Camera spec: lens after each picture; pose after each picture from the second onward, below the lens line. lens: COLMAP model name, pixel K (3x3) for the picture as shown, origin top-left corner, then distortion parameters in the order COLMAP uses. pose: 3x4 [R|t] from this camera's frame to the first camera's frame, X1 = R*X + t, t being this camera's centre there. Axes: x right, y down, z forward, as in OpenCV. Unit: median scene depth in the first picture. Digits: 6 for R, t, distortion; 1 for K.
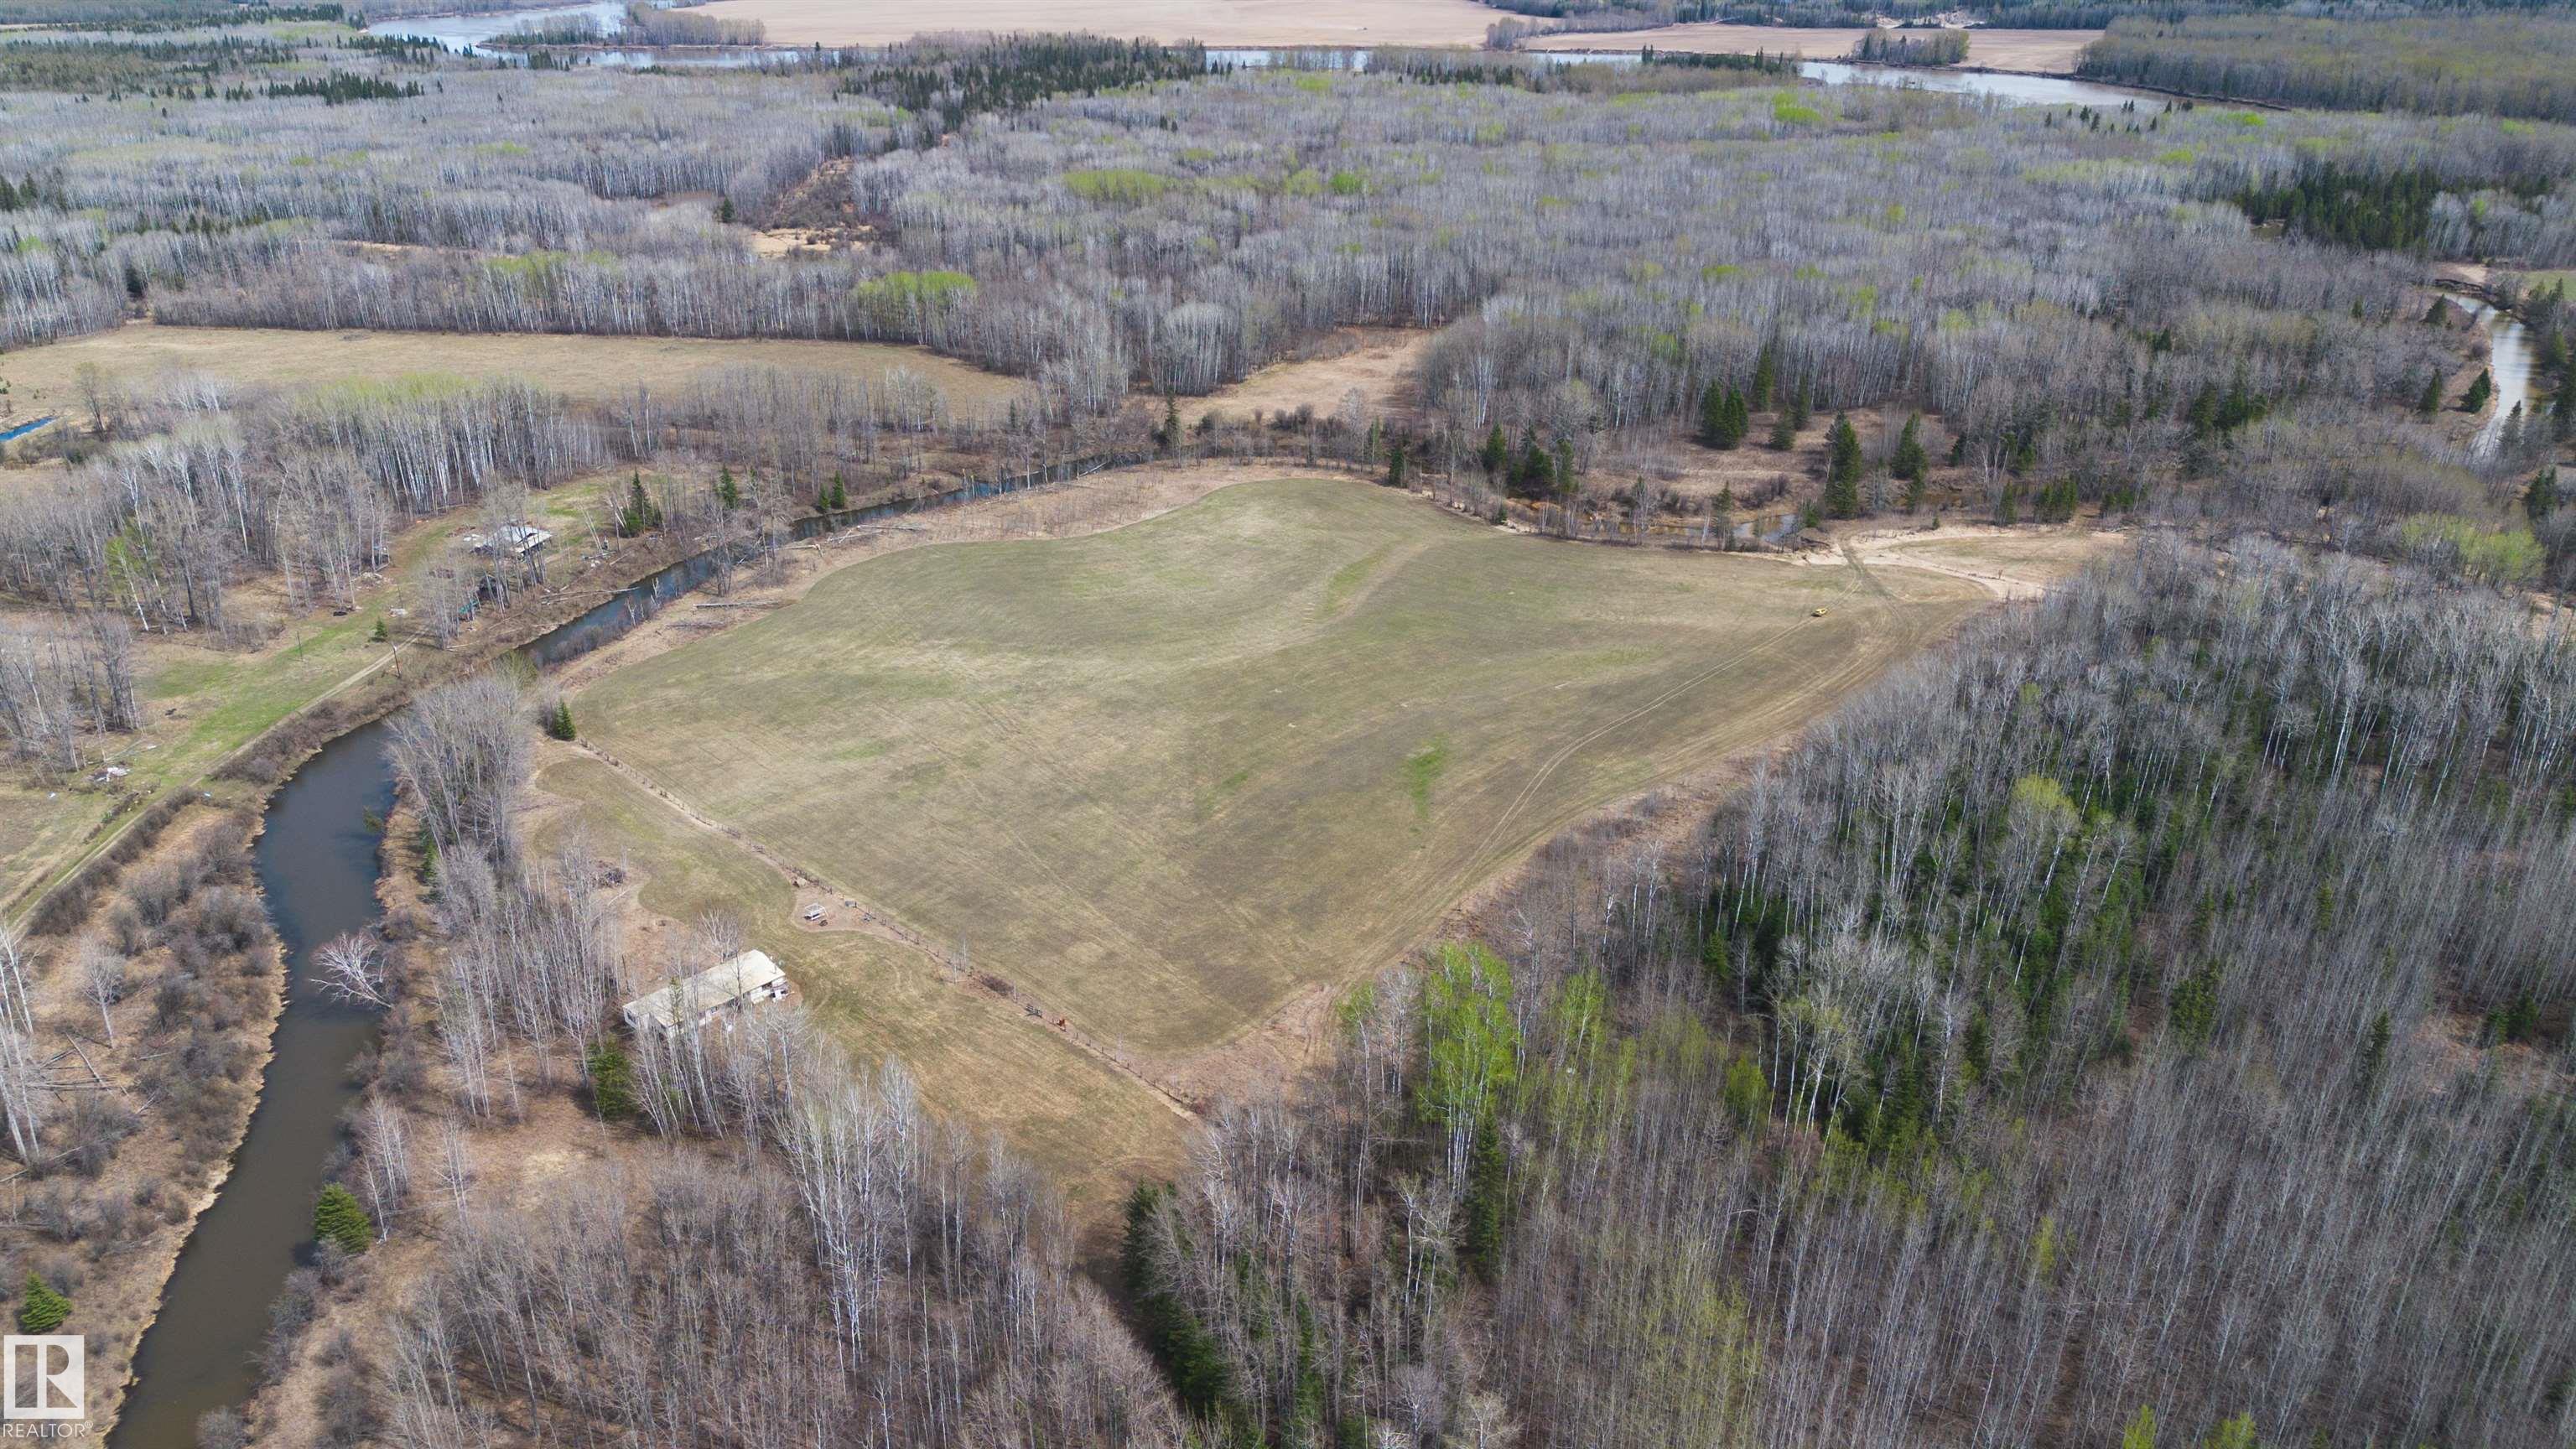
lens RADIAL K [[1812.3, 0, 1286.1], [0, 1812.3, 712.1], [0, 0, 1]] dist [0.064713, -0.059327]
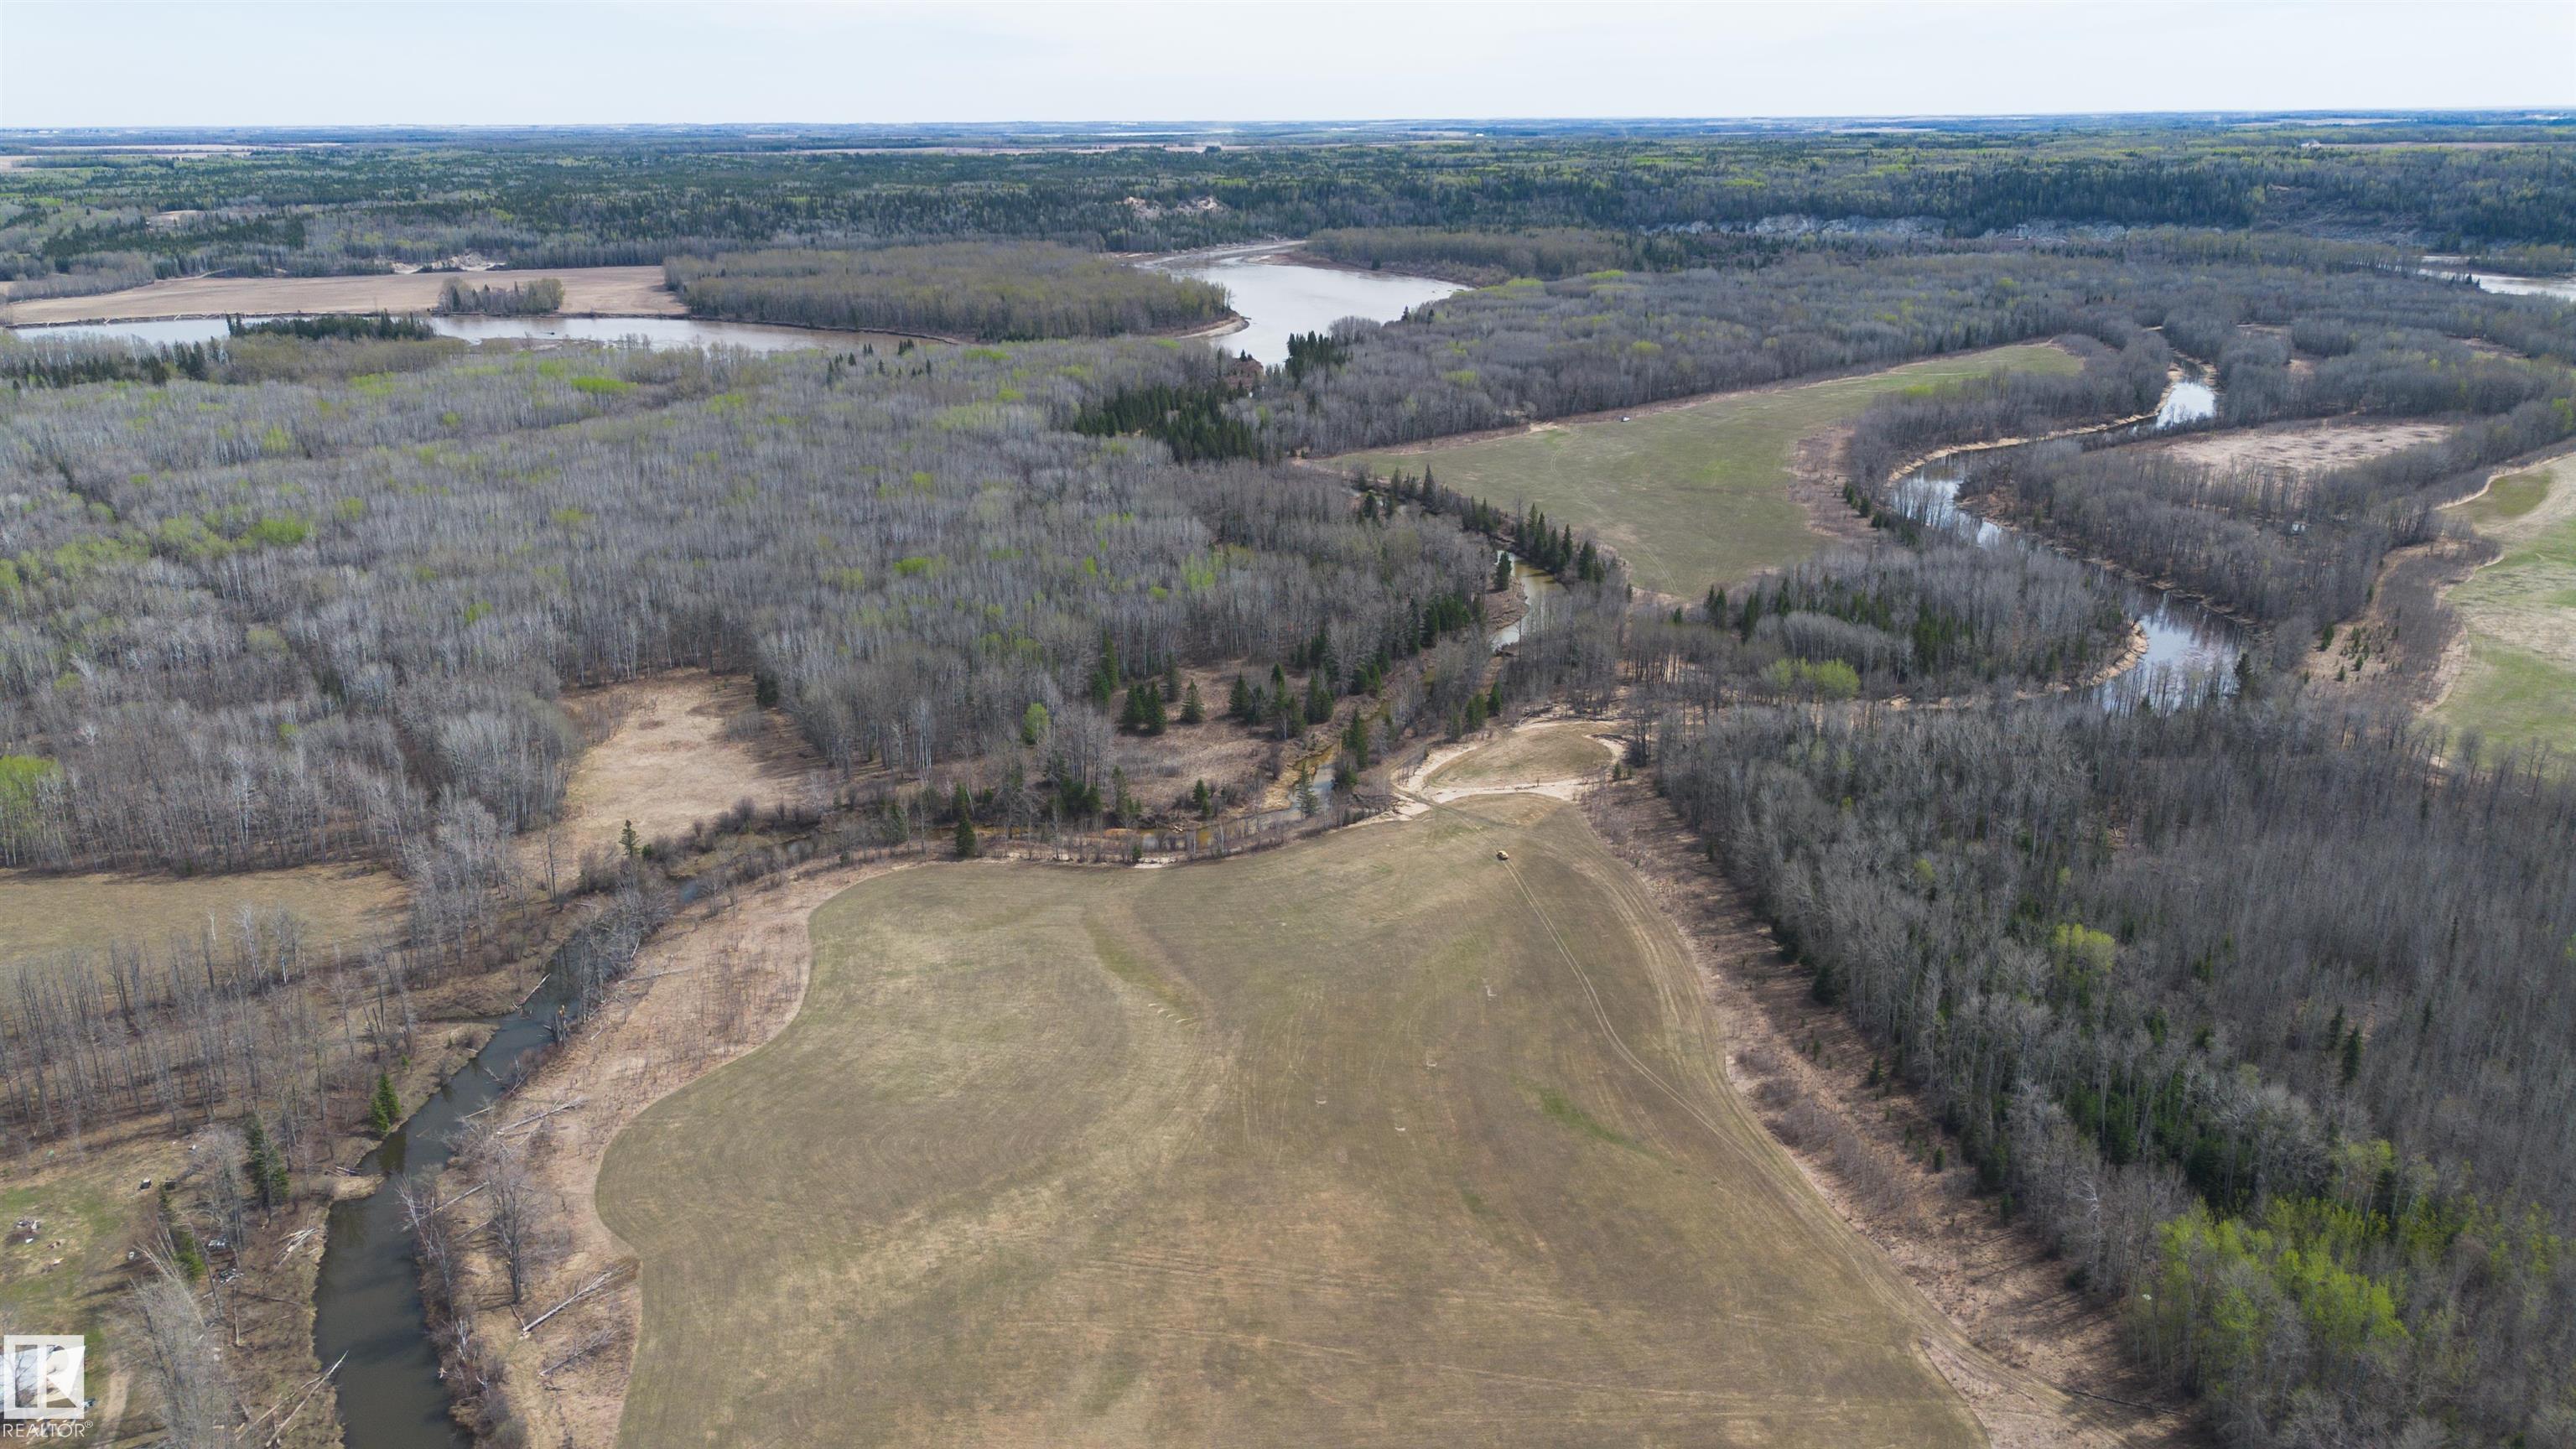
lens RADIAL K [[1812.3, 0, 1265.1], [0, 1812.3, 736.8], [0, 0, 1]] dist [0.064713, -0.059327]
pose [[0.669488, -0.239662, 0.703099, -0.295862], [0.303324, 0.952217, 0.035753, -0.108213], [-0.678072, 0.189330, 0.710192, 0.155533]]
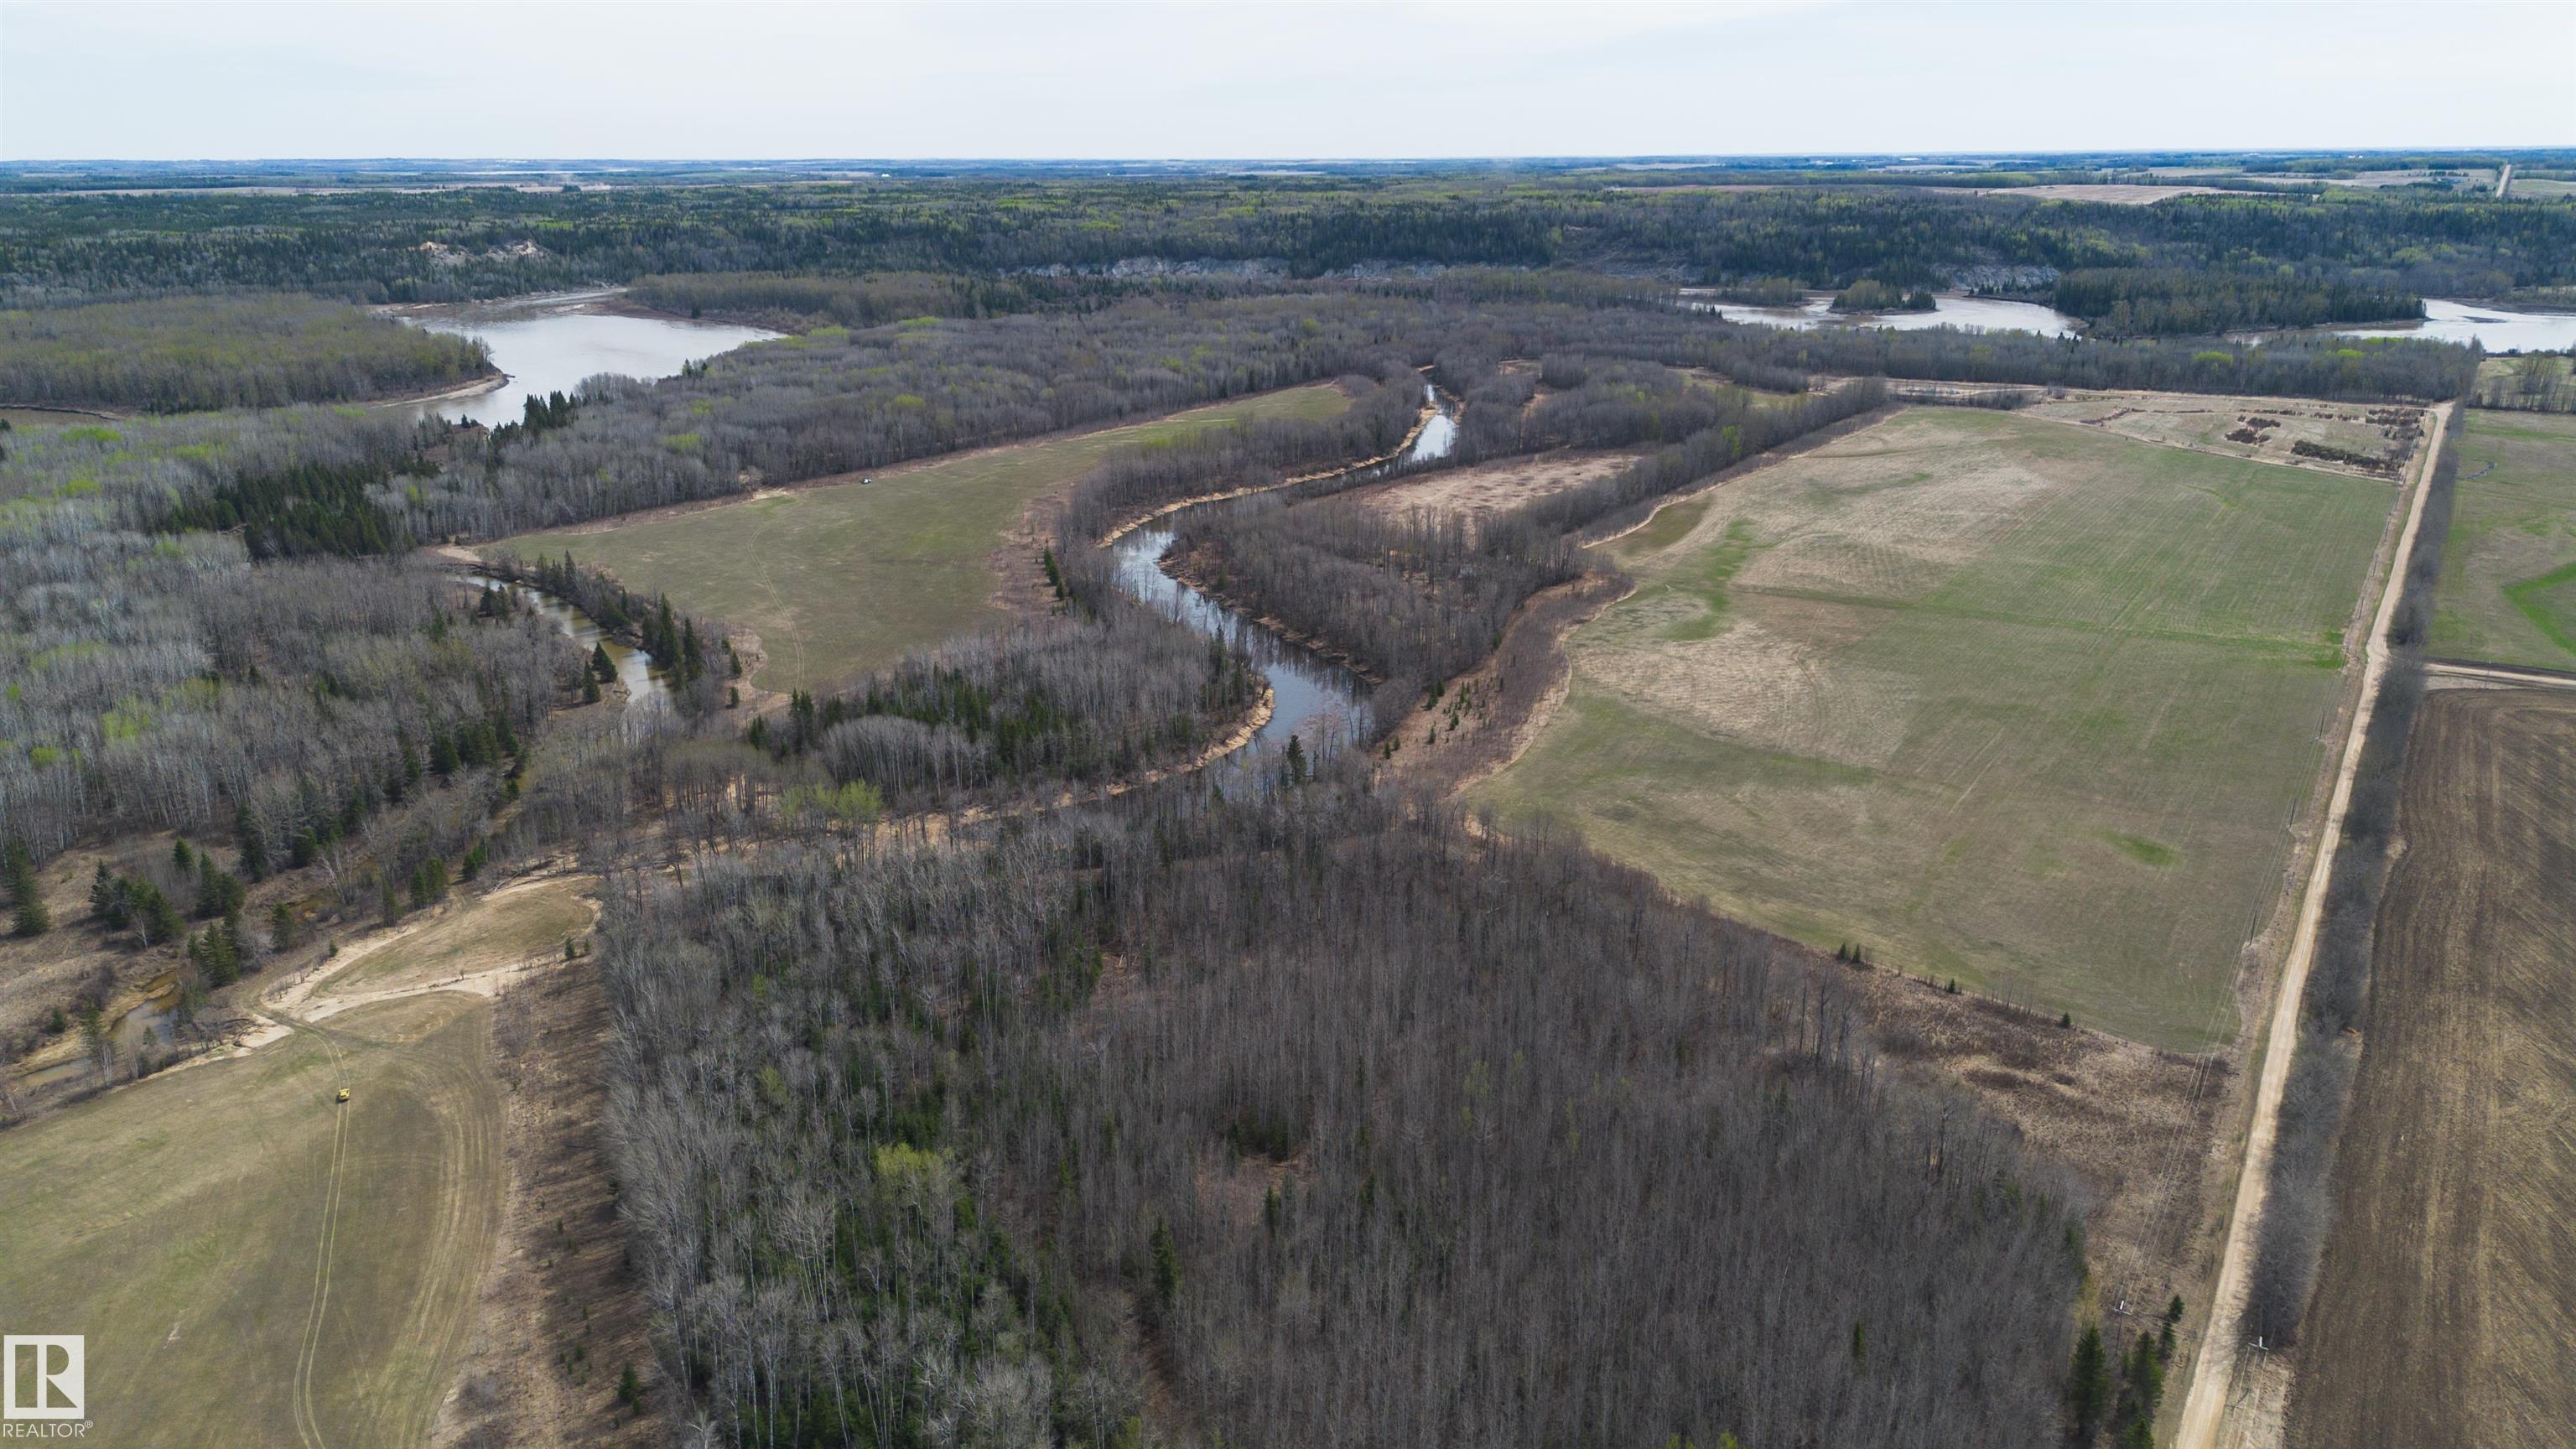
lens RADIAL K [[1812.3, 0, 1269.1], [0, 1812.3, 751.4], [0, 0, 1]] dist [0.064713, -0.059327]
pose [[0.427739, -0.280501, 0.859278, -0.116224], [0.368901, 0.922031, 0.117352, -0.075827], [-0.825198, 0.266793, 0.497866, 0.083333]]
